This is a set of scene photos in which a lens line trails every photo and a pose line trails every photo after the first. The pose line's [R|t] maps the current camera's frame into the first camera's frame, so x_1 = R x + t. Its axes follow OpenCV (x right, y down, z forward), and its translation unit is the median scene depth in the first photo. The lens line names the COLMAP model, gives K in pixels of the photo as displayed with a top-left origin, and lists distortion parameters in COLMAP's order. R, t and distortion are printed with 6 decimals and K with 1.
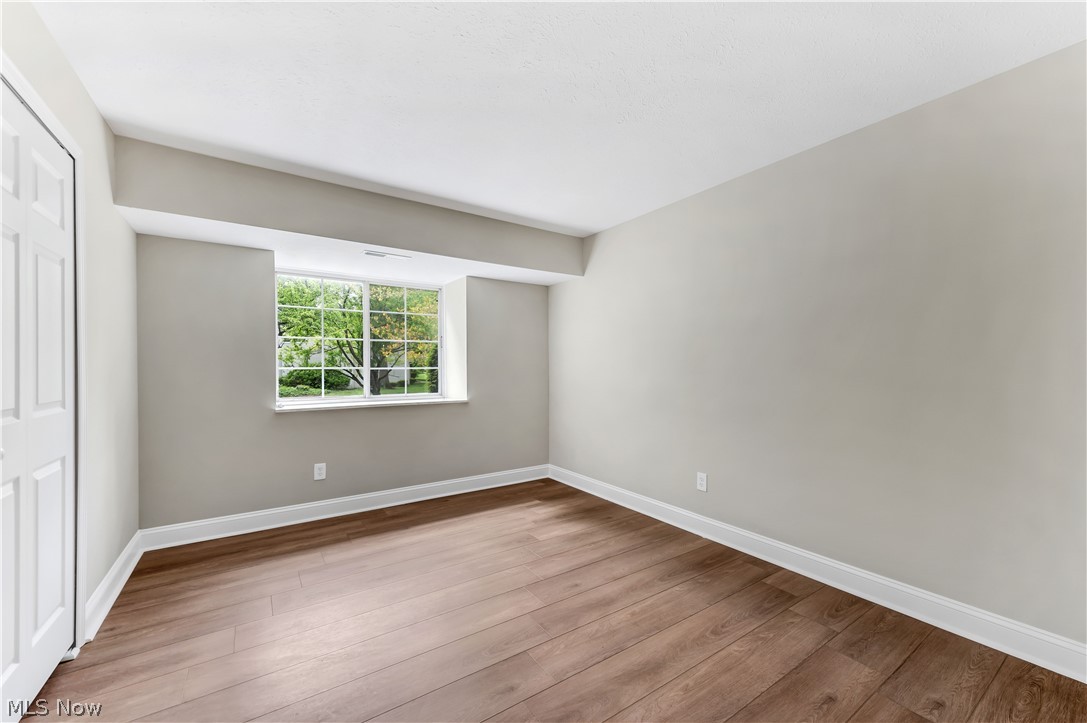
lens RADIAL K [[436.4, 0, 550.7], [0, 436.4, 366.9], [0, 0, 1]] dist [0.016712, -0.003151]
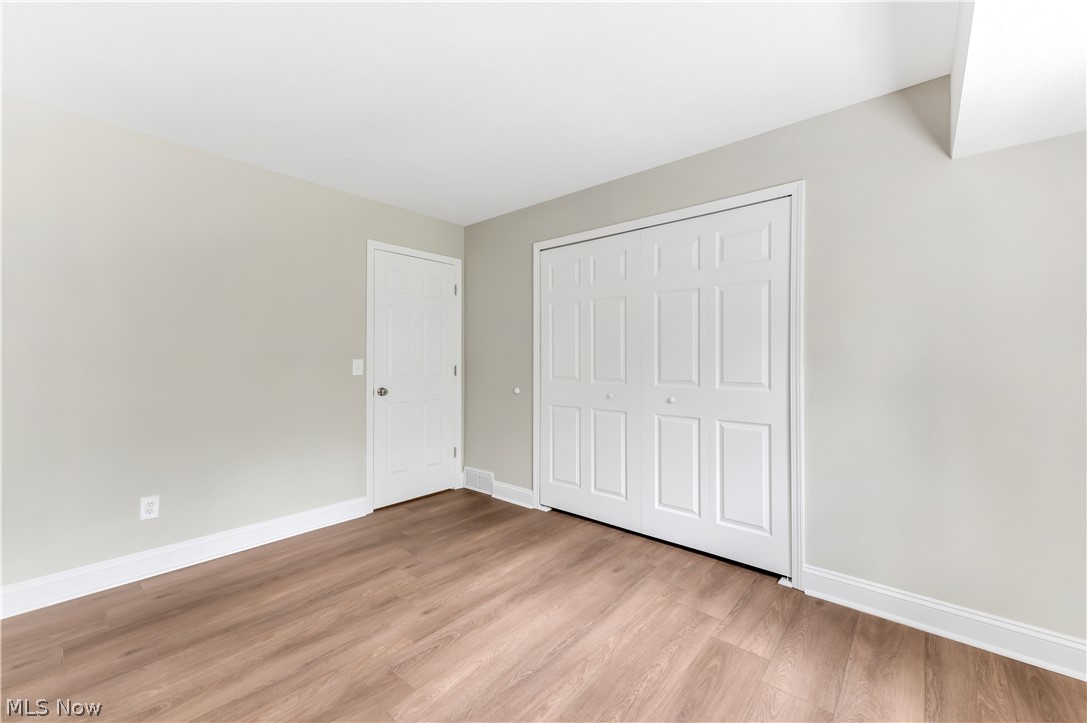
lens RADIAL K [[435.5, 0, 559.8], [0, 435.5, 359.9], [0, 0, 1]] dist [0.011430, -0.000553]
pose [[-0.960478, 0.001423, -0.278351, -0.060763], [0.000514, 0.999994, 0.003338, -0.002738], [0.278354, 0.003063, -0.960474, 1.284355]]
